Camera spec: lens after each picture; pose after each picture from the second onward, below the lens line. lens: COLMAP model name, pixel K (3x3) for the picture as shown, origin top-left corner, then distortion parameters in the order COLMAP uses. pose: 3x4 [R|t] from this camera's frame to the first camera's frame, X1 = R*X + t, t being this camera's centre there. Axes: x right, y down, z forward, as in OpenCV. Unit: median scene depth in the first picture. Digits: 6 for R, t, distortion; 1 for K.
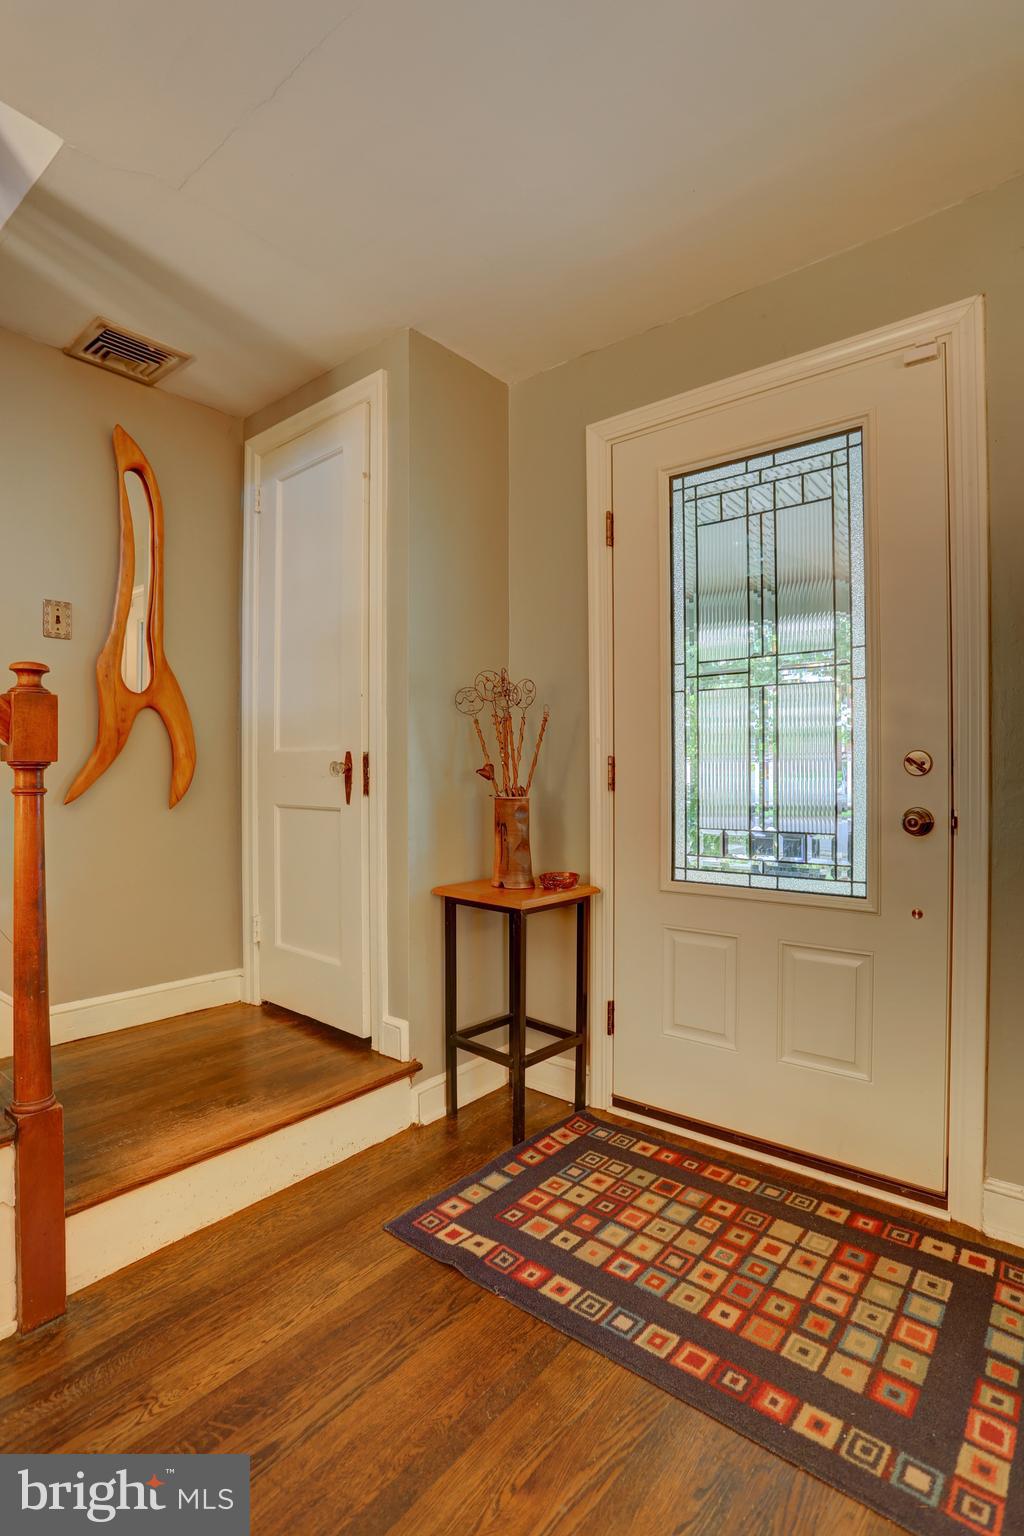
lens RADIAL K [[766.7, 0, 505.8], [0, 766.7, 762.4], [0, 0, 1]] dist [-0.041647, 0.006842]
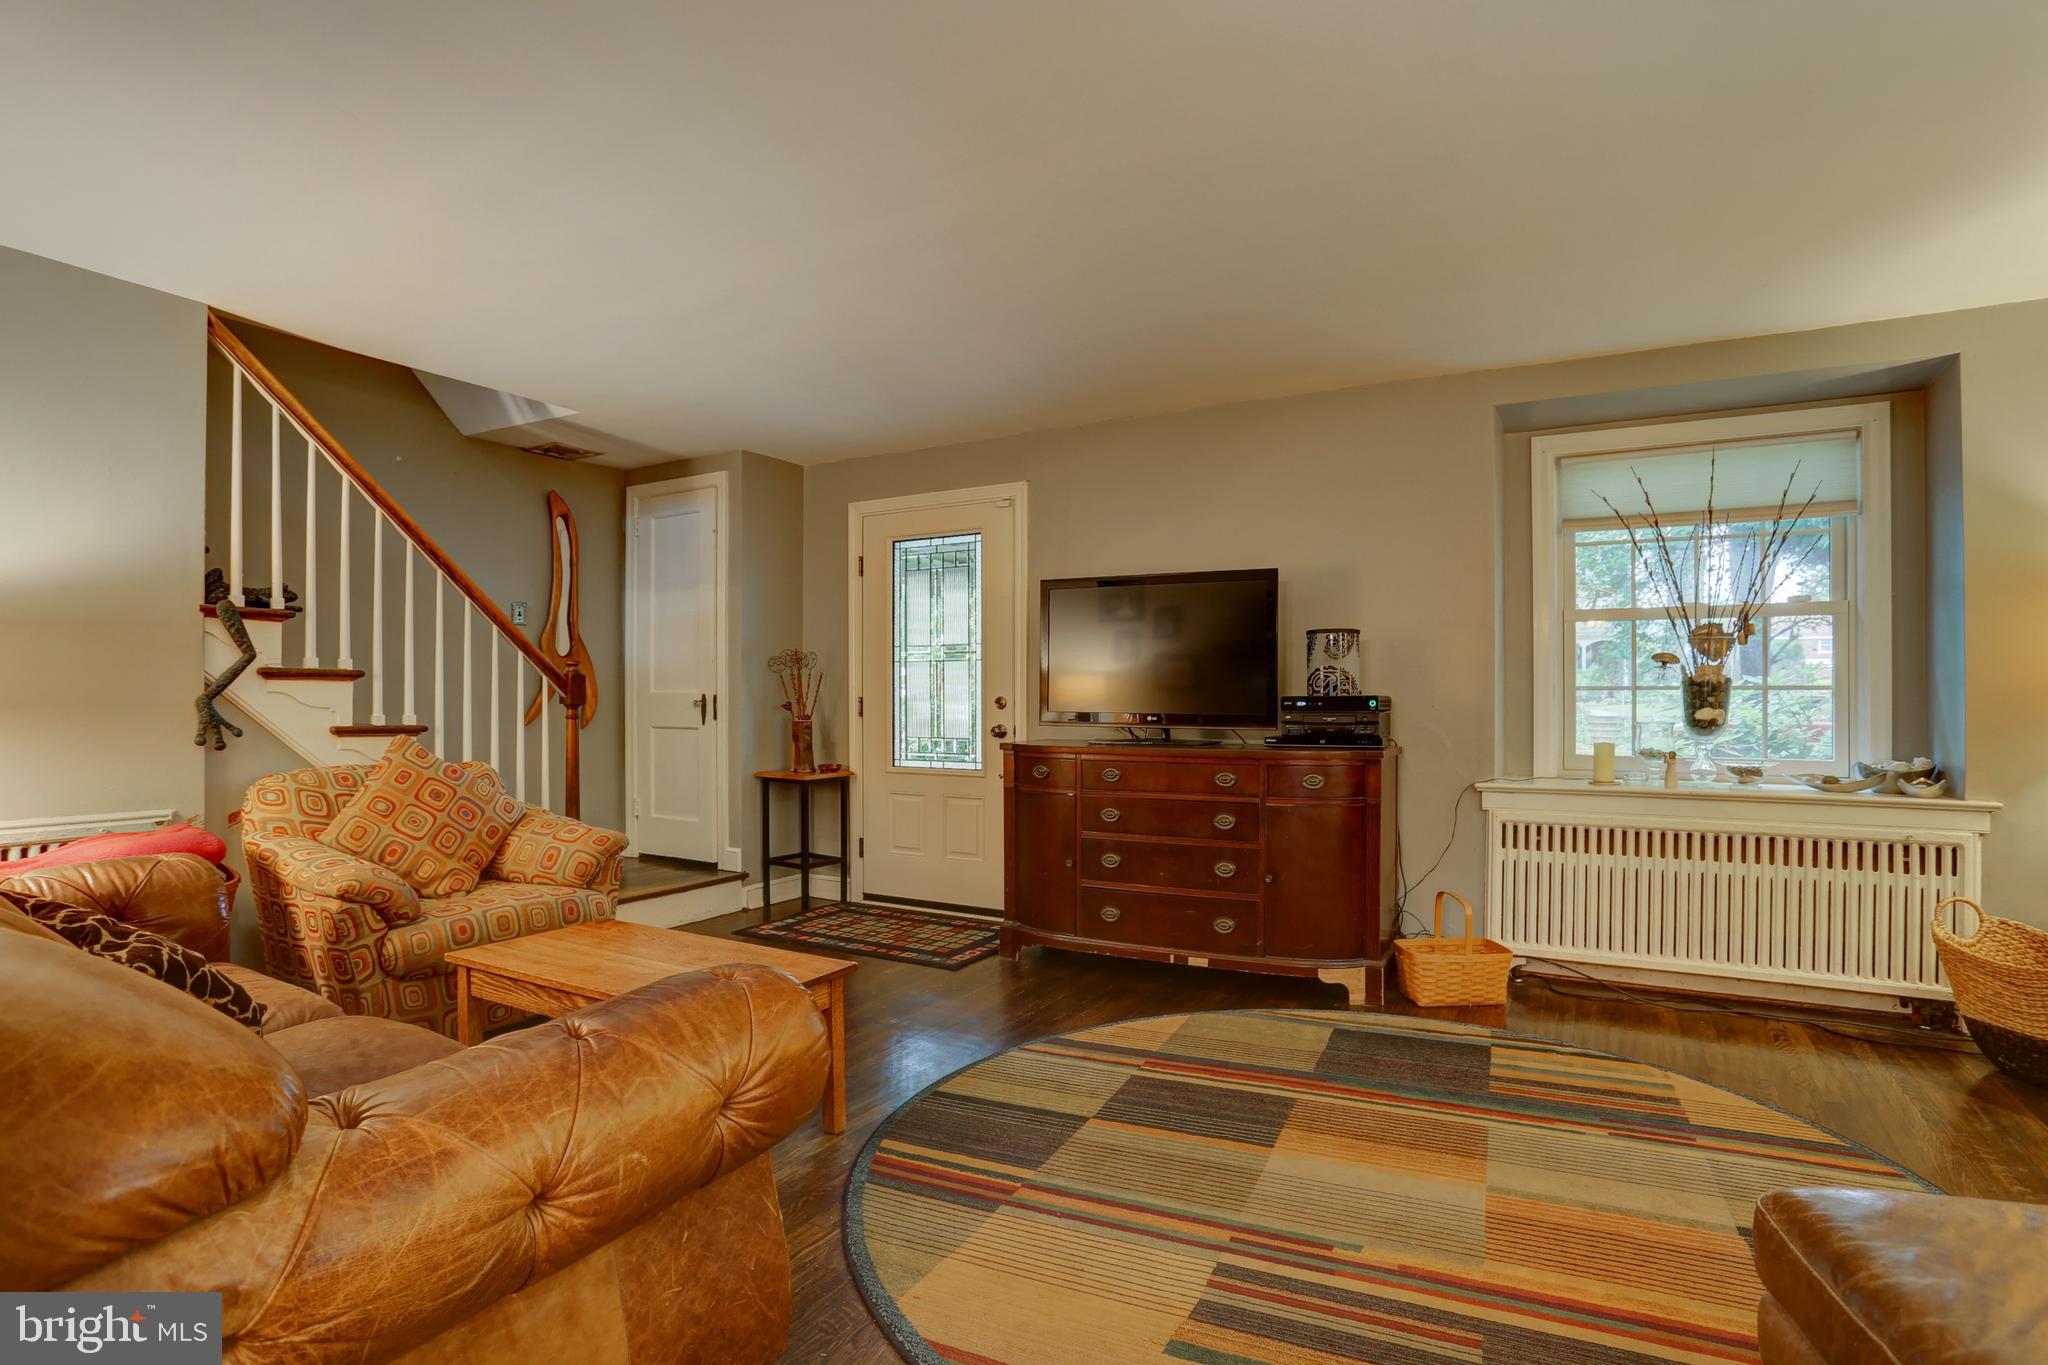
lens RADIAL K [[1022.3, 0, 1065.5], [0, 1022.3, 696.3], [0, 0, 1]] dist [-0.041647, 0.006842]
pose [[0.977110, 0.003056, 0.212714, 0.098962], [-0.005252, 0.999939, 0.009759, -0.035259], [-0.212671, -0.010653, 0.977066, -1.380601]]
